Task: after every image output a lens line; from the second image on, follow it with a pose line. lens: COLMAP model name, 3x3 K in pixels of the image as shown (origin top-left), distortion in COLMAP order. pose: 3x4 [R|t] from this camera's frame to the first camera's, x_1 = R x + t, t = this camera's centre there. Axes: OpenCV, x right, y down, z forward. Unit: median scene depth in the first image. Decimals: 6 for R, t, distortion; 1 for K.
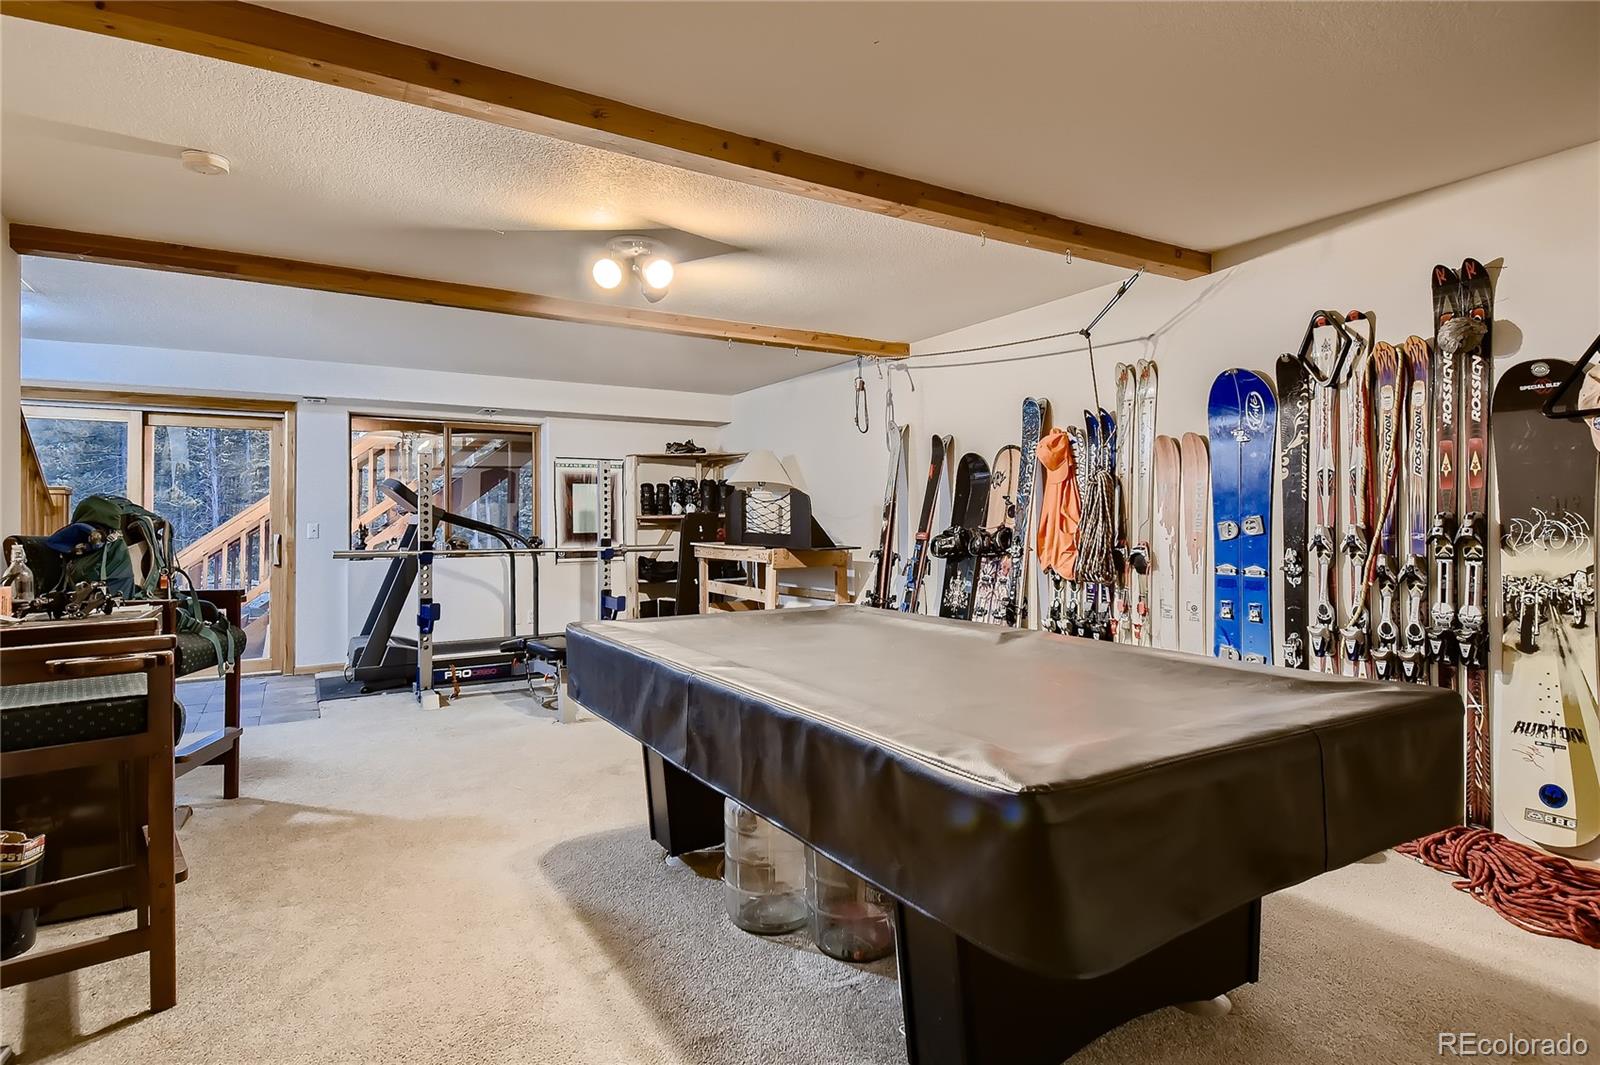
lens RADIAL K [[806.6, 0, 800.5], [0, 806.6, 526.3], [0, 0, 1]] dist [-0.000972, -0.009686]
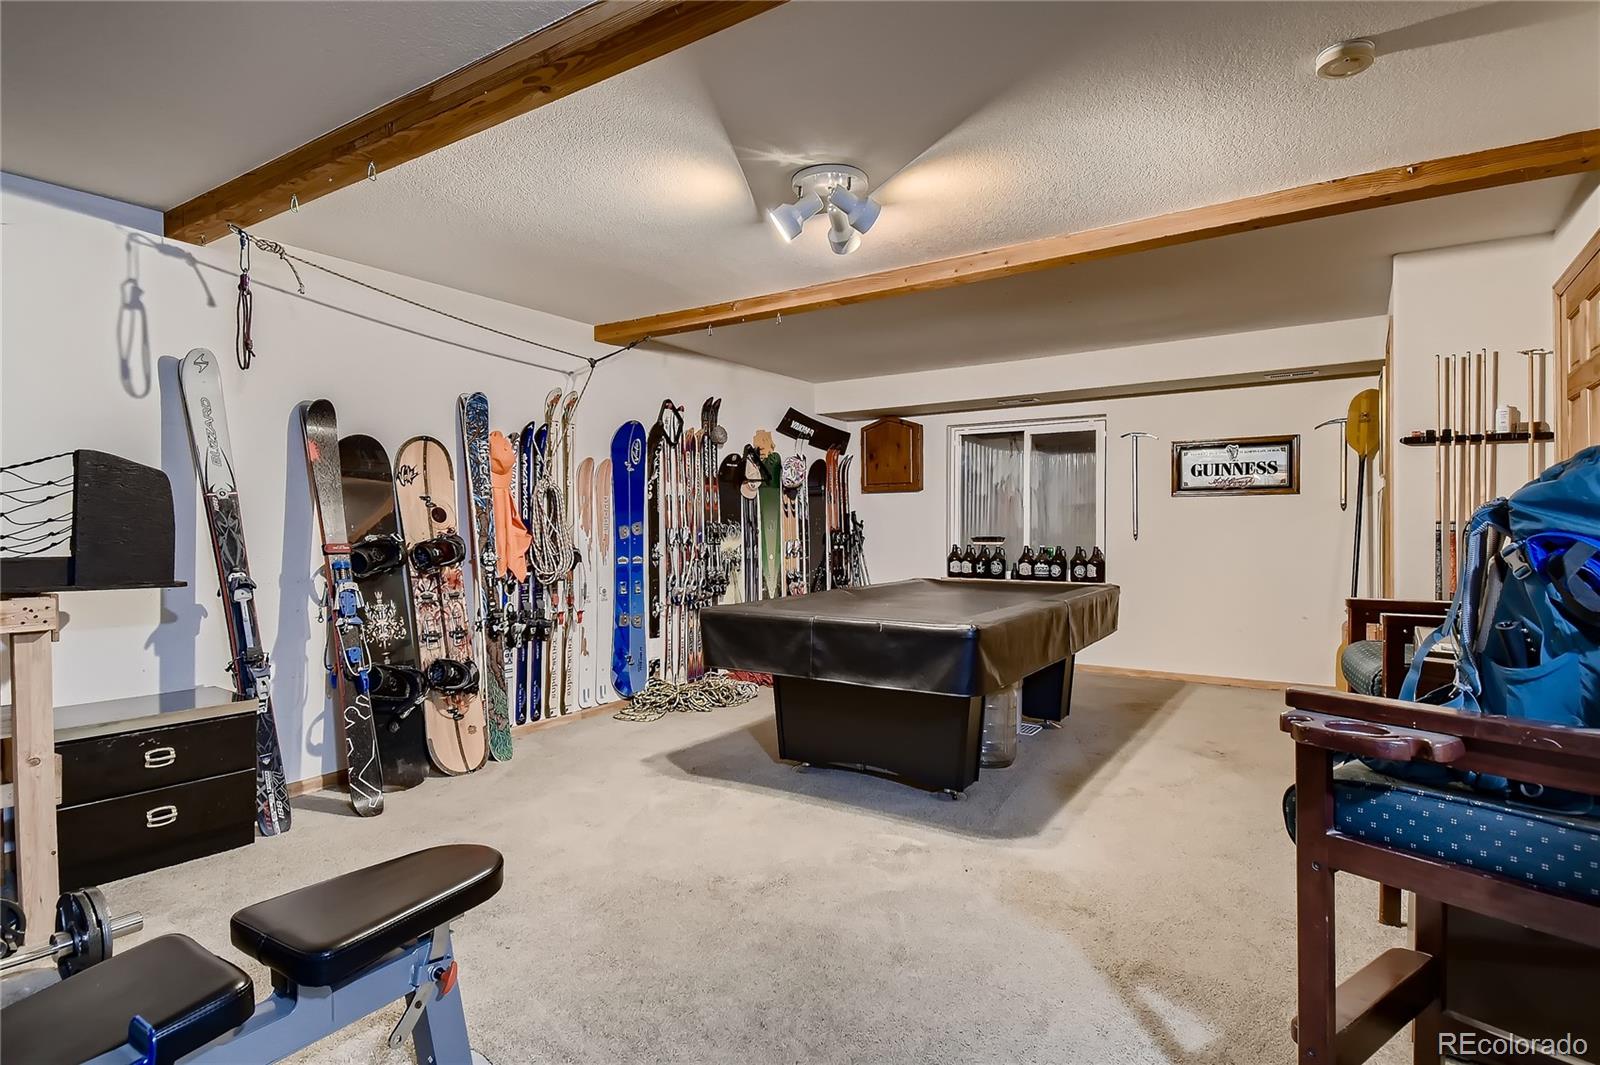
lens RADIAL K [[806.6, 0, 802.1], [0, 806.6, 530.7], [0, 0, 1]] dist [-0.000972, -0.009686]
pose [[-0.431668, -0.006394, 0.902010, -0.883143], [0.006405, 0.999928, 0.010153, -0.010308], [-0.902010, 0.010161, -0.431596, 1.322207]]
